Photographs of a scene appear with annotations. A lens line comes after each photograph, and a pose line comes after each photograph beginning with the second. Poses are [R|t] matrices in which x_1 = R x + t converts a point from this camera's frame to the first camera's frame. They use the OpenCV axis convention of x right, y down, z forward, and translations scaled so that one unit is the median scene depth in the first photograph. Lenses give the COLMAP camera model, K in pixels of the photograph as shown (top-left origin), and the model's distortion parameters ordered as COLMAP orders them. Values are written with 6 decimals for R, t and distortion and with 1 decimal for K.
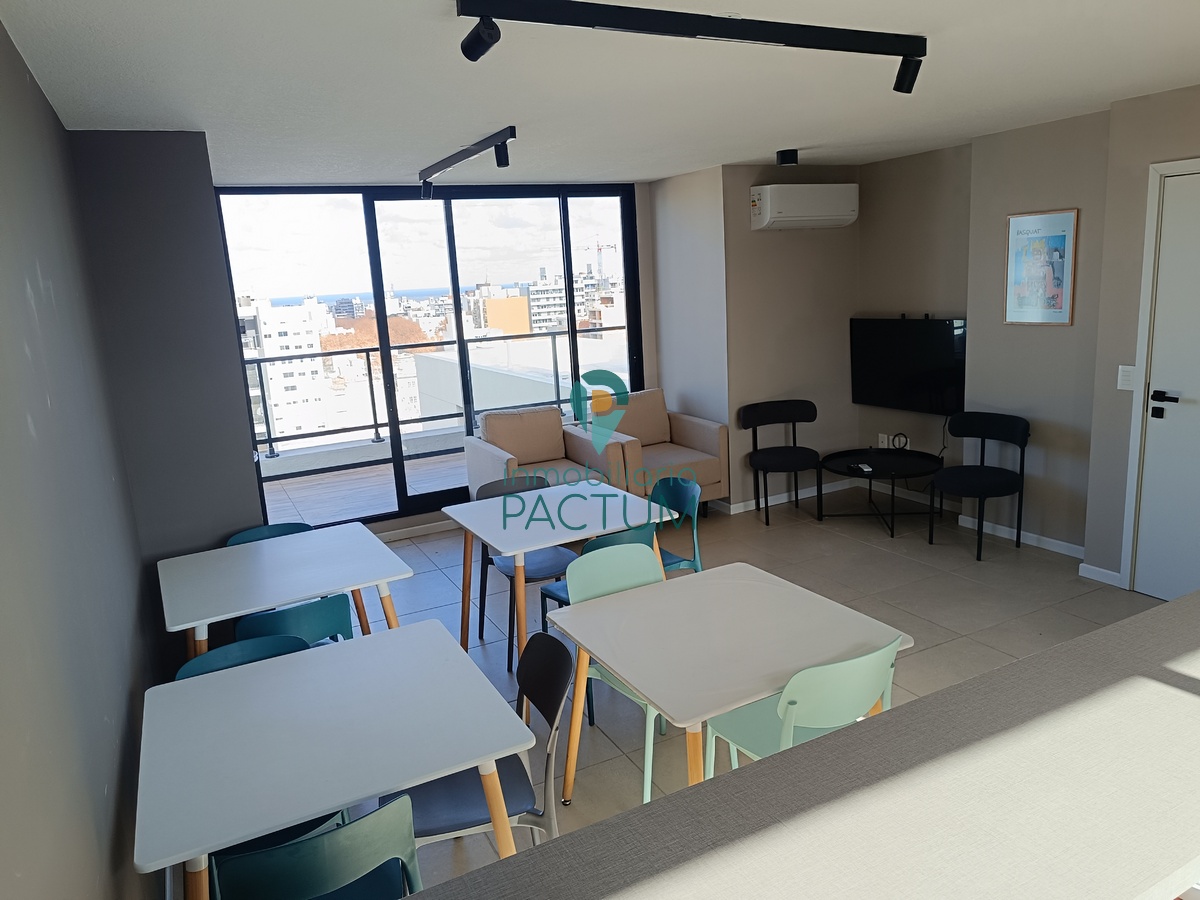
lens RADIAL K [[823.4, 0, 595.3], [0, 823.4, 449.8], [0, 0, 1]] dist [0.005440, -0.001274]
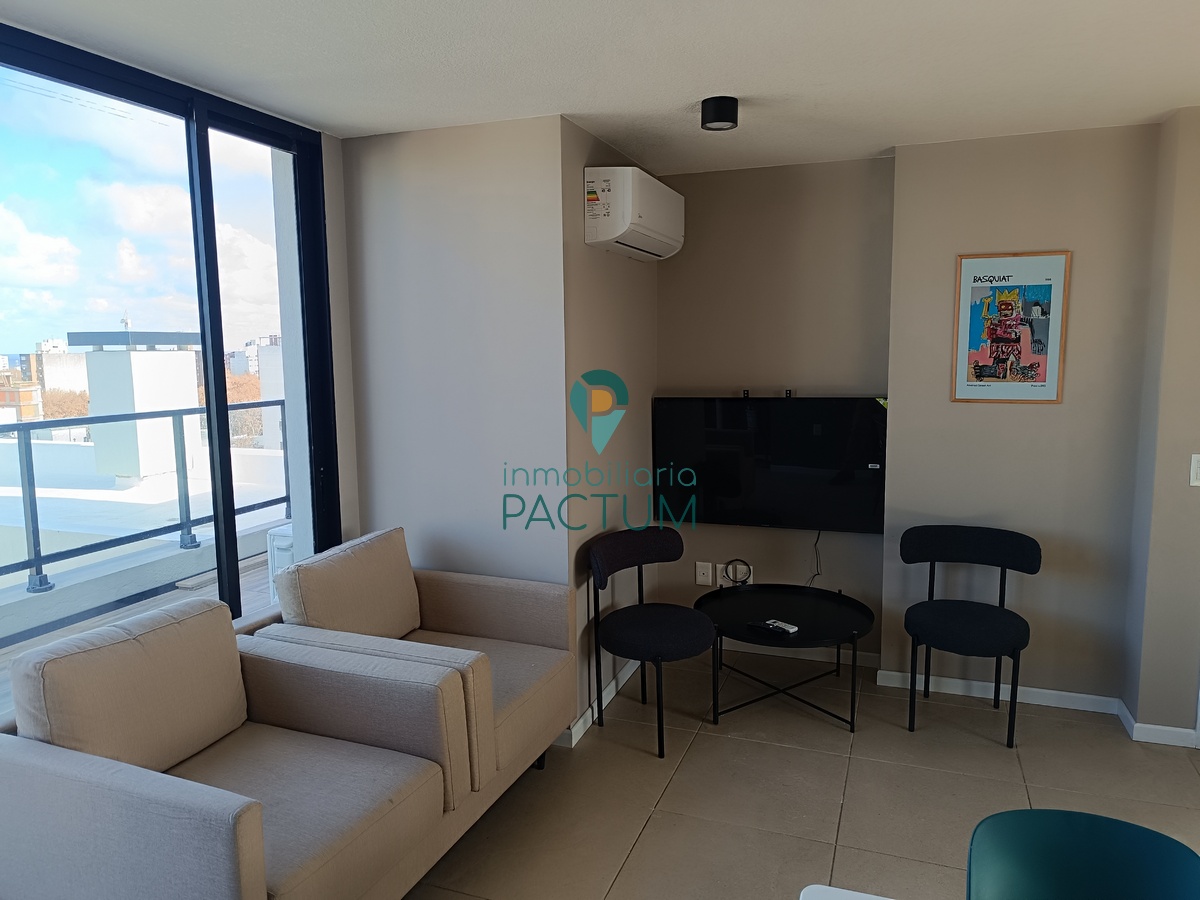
lens RADIAL K [[823.4, 0, 608.1], [0, 823.4, 449.9], [0, 0, 1]] dist [0.005440, -0.001274]
pose [[0.740377, -0.034853, 0.671288, -0.194167], [0.107007, 0.992031, -0.066514, -0.084955], [-0.663620, 0.121078, 0.738206, 0.596314]]
